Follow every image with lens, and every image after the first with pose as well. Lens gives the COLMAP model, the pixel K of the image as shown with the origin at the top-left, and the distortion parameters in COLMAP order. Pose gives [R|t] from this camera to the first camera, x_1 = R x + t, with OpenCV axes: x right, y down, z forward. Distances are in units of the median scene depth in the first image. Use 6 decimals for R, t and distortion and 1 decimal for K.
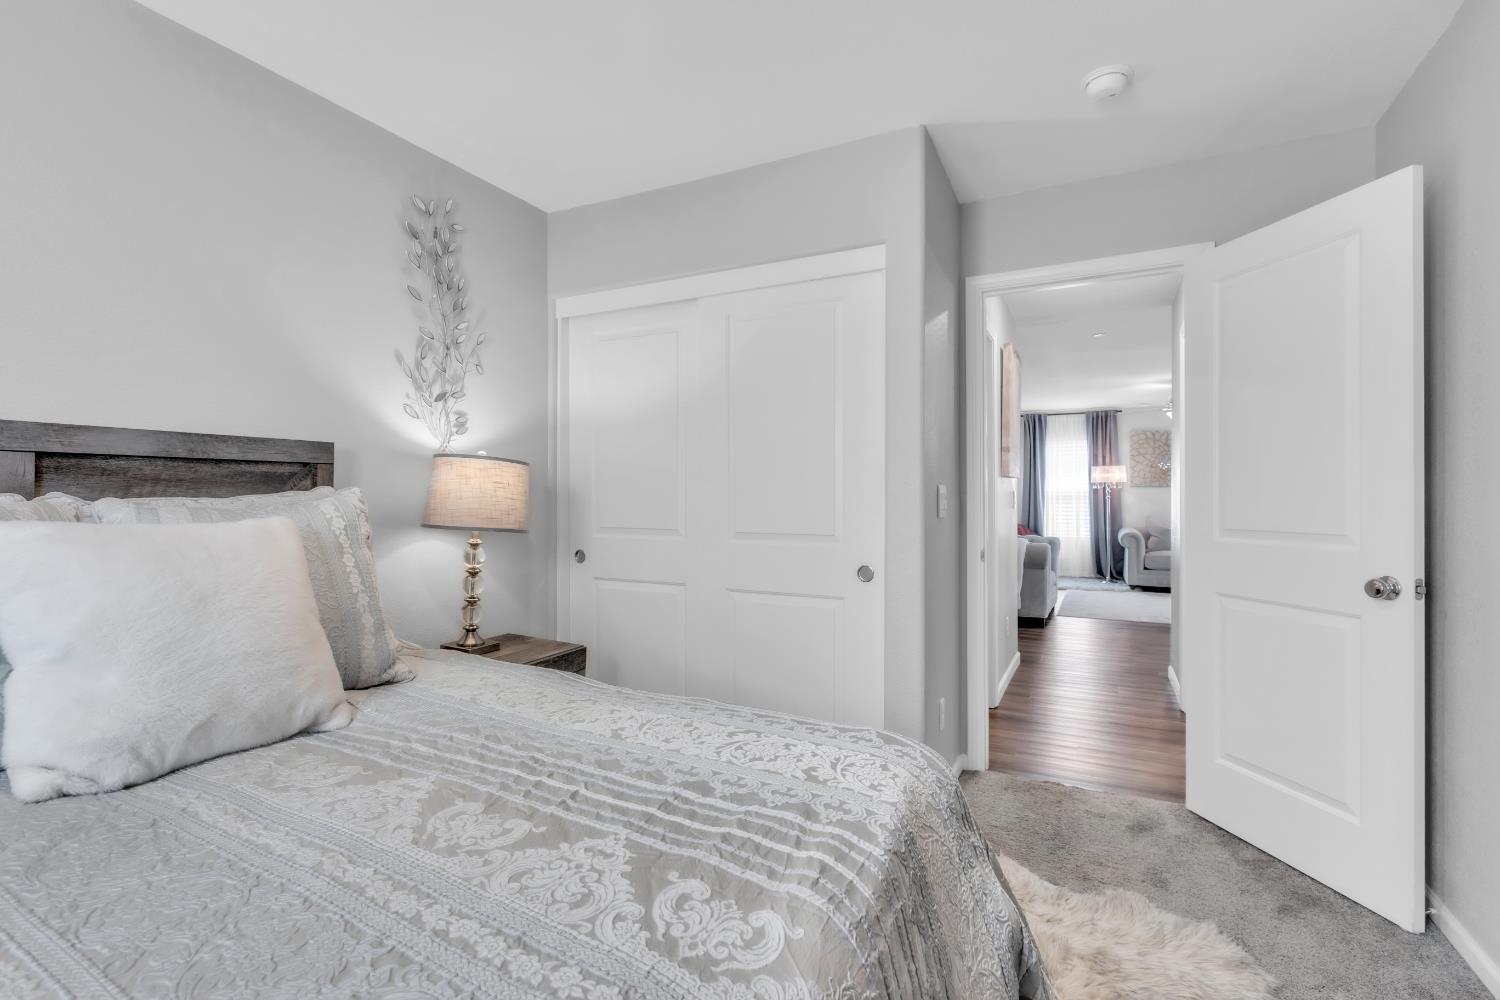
lens RADIAL K [[681.0, 0, 752.4], [0, 681.0, 493.5], [0, 0, 1]] dist [0.005115, 0.001409]
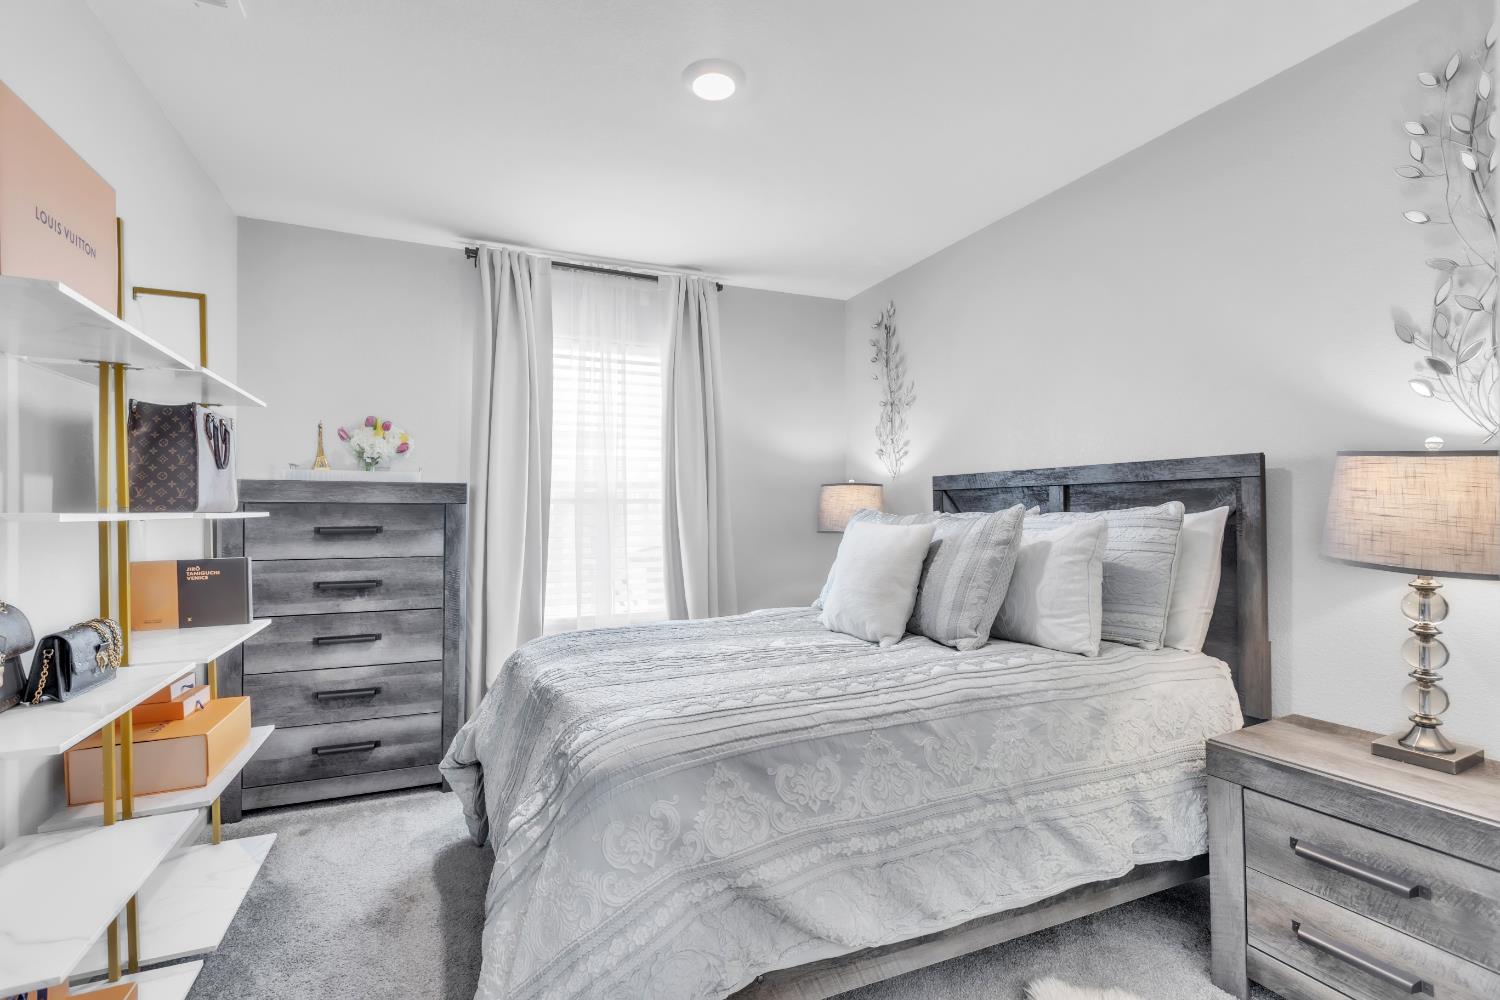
lens RADIAL K [[681.0, 0, 746.1], [0, 681.0, 505.9], [0, 0, 1]] dist [0.005115, 0.001409]
pose [[-0.610713, -0.009727, -0.791792, 0.564221], [0.000931, 0.999915, -0.013002, 0.008535], [0.791852, -0.008678, -0.610652, 1.068044]]
